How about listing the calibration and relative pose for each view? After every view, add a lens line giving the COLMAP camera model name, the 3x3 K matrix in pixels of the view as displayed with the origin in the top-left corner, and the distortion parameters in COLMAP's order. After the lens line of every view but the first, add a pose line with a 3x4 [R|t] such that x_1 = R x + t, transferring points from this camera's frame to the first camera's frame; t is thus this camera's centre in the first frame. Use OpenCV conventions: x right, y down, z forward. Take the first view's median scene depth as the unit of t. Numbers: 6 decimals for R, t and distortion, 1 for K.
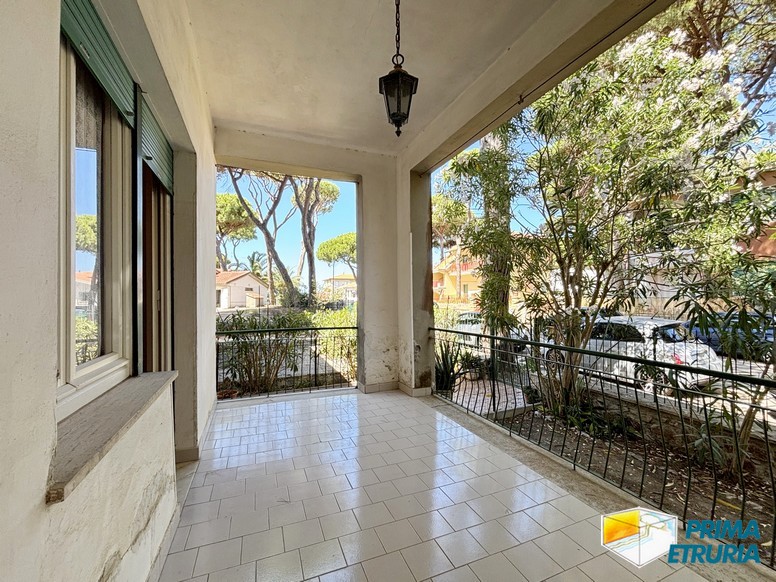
lens RADIAL K [[324.1, 0, 393.1], [0, 324.1, 288.9], [0, 0, 1]] dist [0.000881, 0.000058]
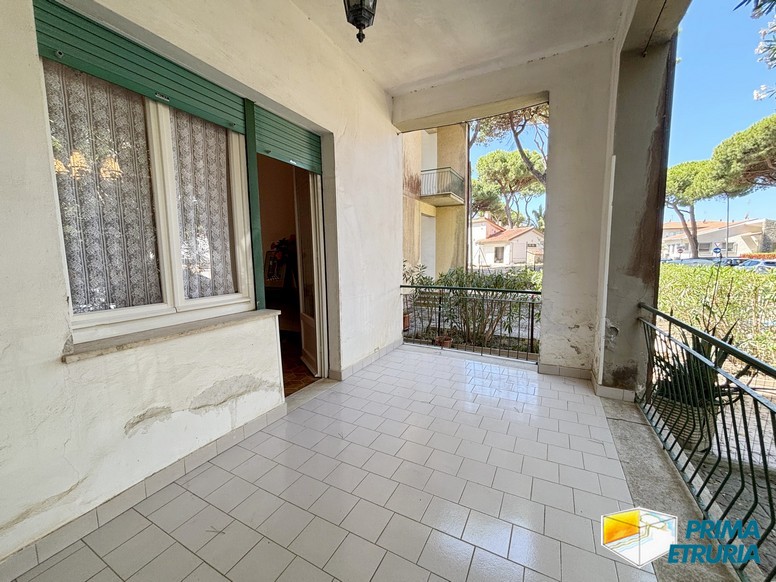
lens RADIAL K [[317.4, 0, 388.0], [0, 317.4, 291.0], [0, 0, 1]] dist [-0.002810, -0.000115]
pose [[0.643537, 0.091365, -0.759942, 0.271369], [0.019098, 0.990624, 0.135273, -0.001169], [0.765176, -0.101567, 0.635759, 0.215819]]
